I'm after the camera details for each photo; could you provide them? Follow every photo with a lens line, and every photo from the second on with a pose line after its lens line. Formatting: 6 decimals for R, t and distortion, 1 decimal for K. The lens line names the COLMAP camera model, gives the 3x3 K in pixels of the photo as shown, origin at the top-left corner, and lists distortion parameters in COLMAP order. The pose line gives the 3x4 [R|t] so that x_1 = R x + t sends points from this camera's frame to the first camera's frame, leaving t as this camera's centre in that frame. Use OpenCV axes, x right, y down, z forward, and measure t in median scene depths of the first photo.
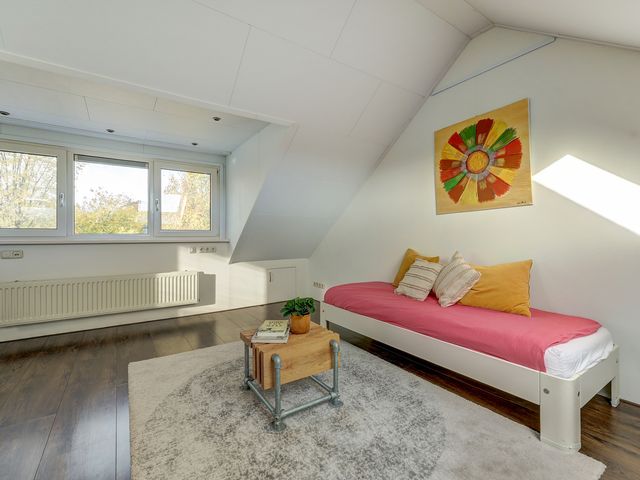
lens RADIAL K [[300.7, 0, 319.0], [0, 300.7, 236.6], [0, 0, 1]] dist [-0.000110, 0.000069]
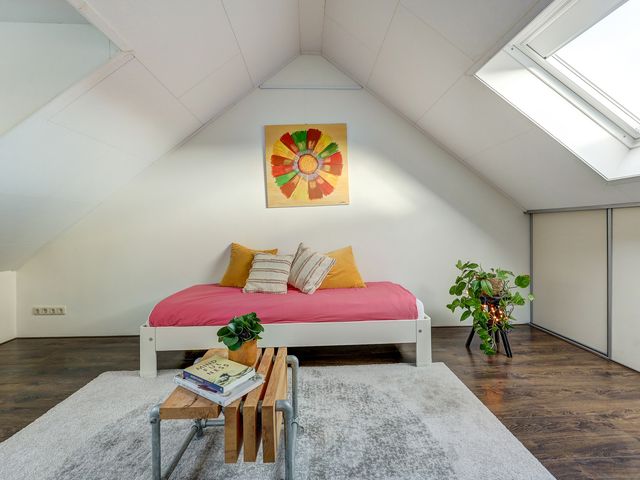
lens RADIAL K [[302.5, 0, 323.4], [0, 302.5, 228.6], [0, 0, 1]] dist [0.000340, -0.000295]
pose [[0.522041, -0.008358, 0.852879, -0.430746], [0.015537, 0.999879, 0.000289, -0.000917], [-0.852779, 0.013101, 0.522108, 0.346907]]
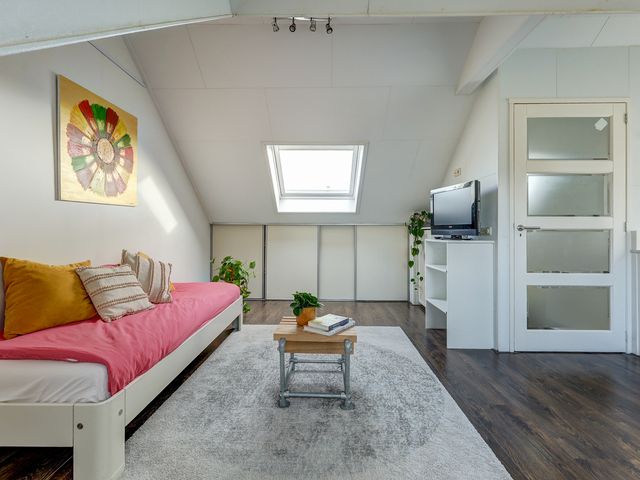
lens RADIAL K [[302.5, 0, 323.4], [0, 302.5, 228.6], [0, 0, 1]] dist [0.000340, -0.000295]
pose [[-0.823619, 0.014502, 0.566958, -0.525310], [0.005865, 0.999837, -0.017056, 0.005887], [-0.567113, -0.010723, -0.823570, 1.371644]]
